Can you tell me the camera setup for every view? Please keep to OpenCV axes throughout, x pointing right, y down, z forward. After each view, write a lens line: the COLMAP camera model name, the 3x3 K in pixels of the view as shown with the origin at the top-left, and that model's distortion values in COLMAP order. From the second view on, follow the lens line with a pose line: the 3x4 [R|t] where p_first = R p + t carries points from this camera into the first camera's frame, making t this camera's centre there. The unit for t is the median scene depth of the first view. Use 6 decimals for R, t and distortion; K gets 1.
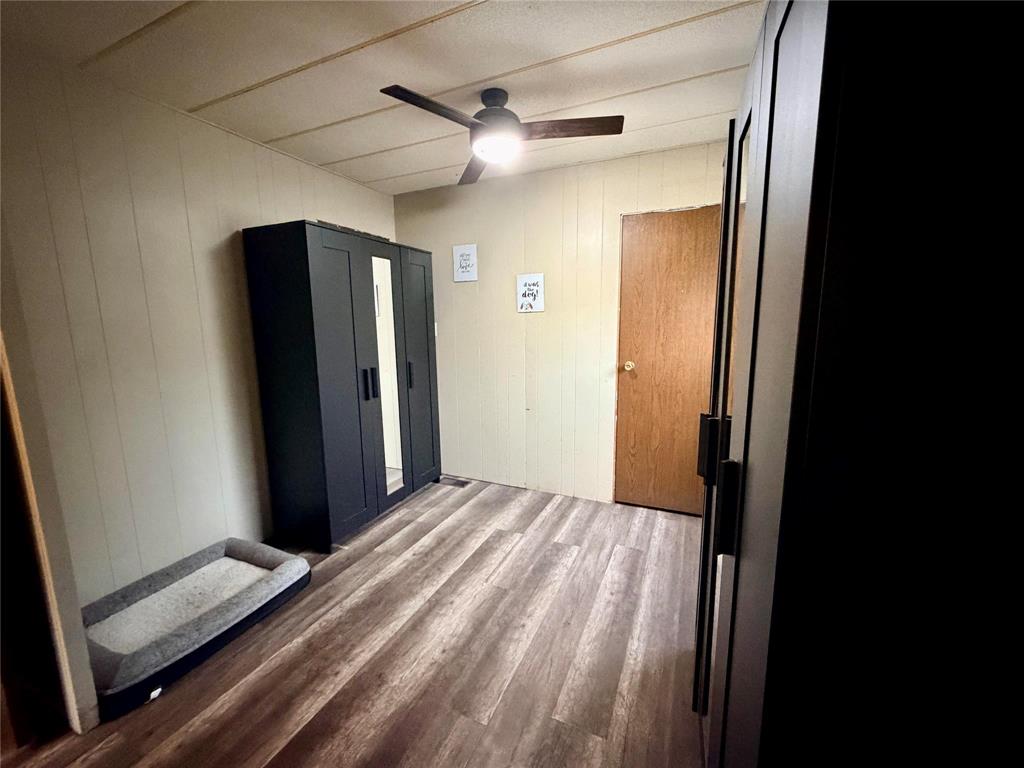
lens RADIAL K [[408.4, 0, 511.7], [0, 408.4, 383.9], [0, 0, 1]] dist [0.005251, -0.000835]
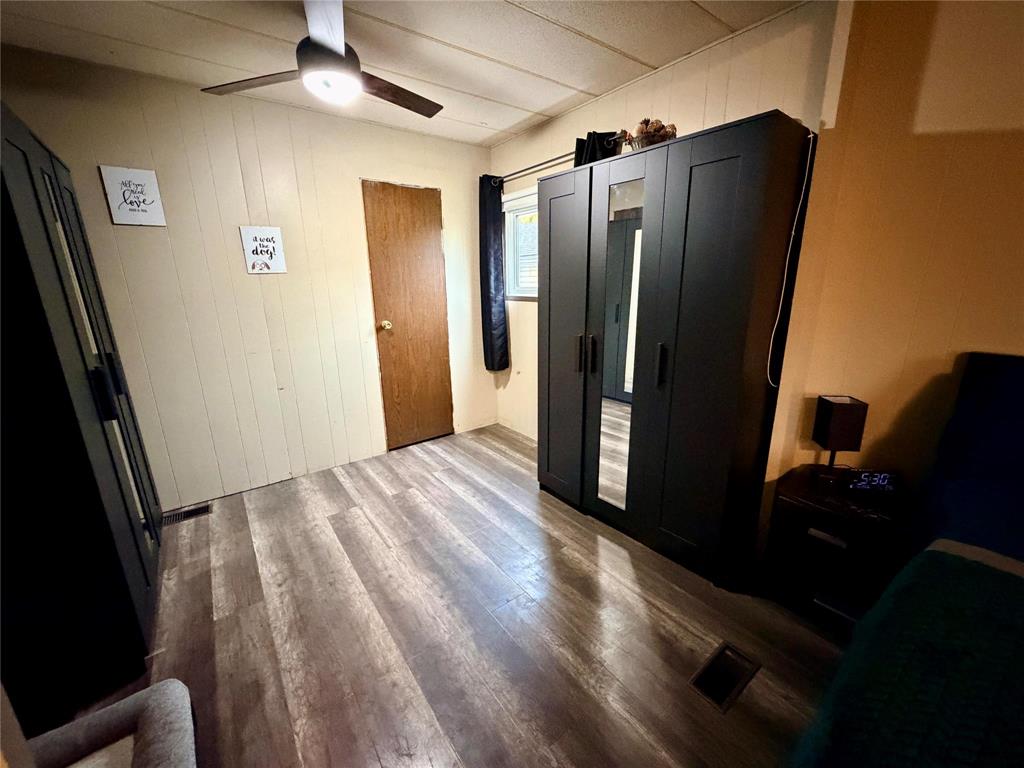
lens RADIAL K [[408.4, 0, 508.8], [0, 408.4, 383.4], [0, 0, 1]] dist [0.005251, -0.000835]
pose [[0.482069, -0.217427, 0.848726, -0.573912], [0.145277, 0.975144, 0.167297, -0.028743], [-0.864005, 0.042652, 0.501674, 0.191463]]
